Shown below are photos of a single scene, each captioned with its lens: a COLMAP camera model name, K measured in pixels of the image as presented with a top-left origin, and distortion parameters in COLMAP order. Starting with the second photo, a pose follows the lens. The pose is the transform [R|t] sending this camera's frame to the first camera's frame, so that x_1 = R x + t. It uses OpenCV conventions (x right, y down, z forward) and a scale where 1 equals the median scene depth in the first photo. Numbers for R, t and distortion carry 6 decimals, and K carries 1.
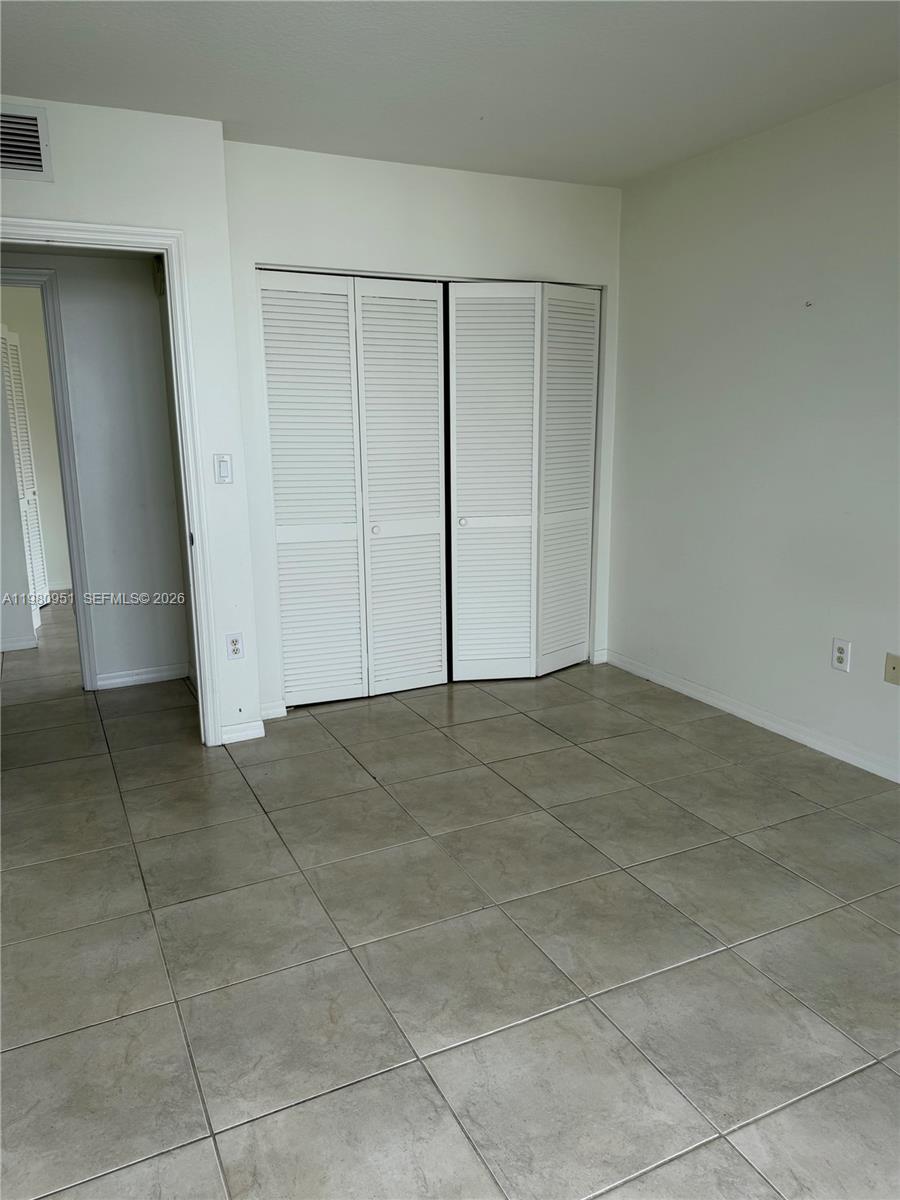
lens RADIAL K [[835.7, 0, 452.9], [0, 835.7, 606.0], [0, 0, 1]] dist [0.118813, -0.161119]
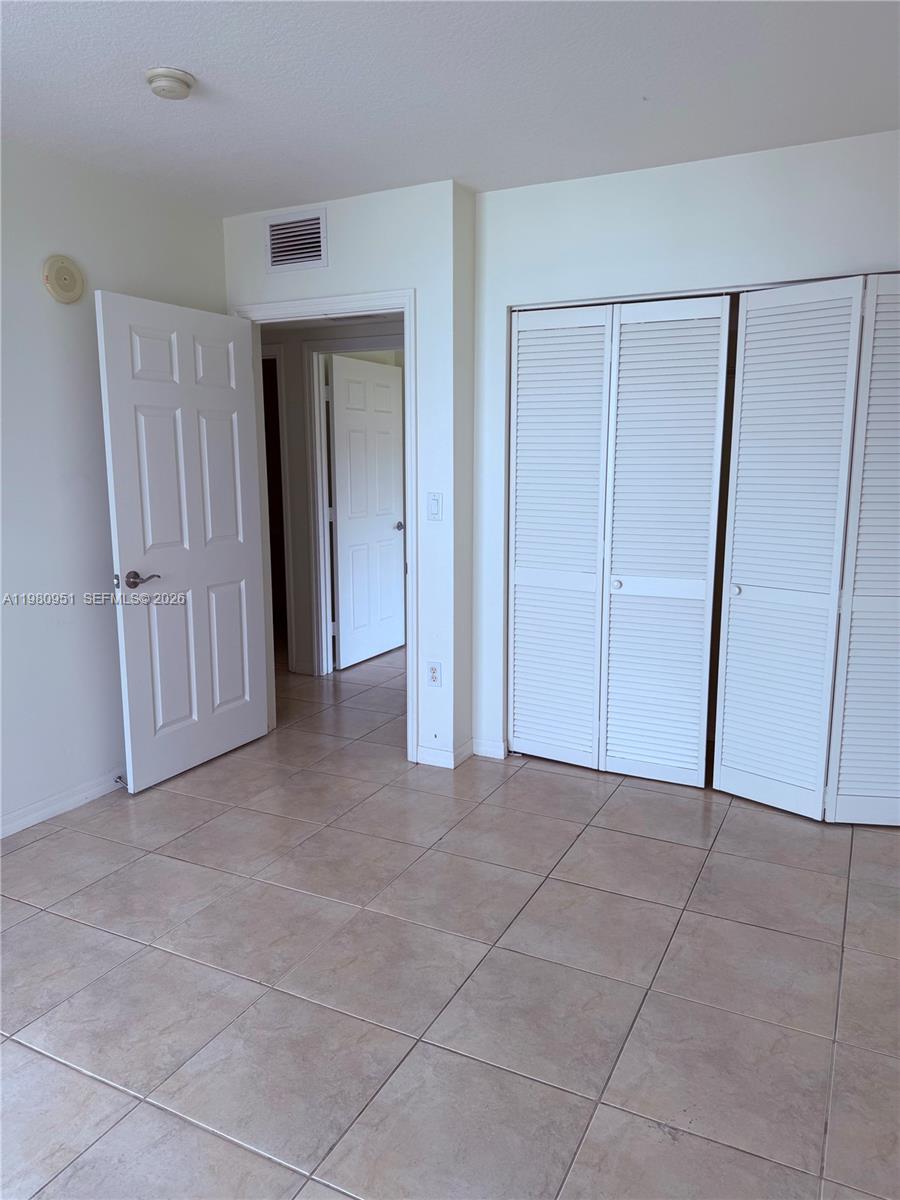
lens RADIAL K [[852.3, 0, 450.0], [0, 852.3, 600.0], [0, 0, 1]] dist [0.047651, -0.053757]
pose [[0.602401, 0.145391, -0.784840, 0.587616], [-0.180611, 0.982597, 0.043398, -0.095314], [0.777491, 0.115607, 0.618177, 0.367247]]
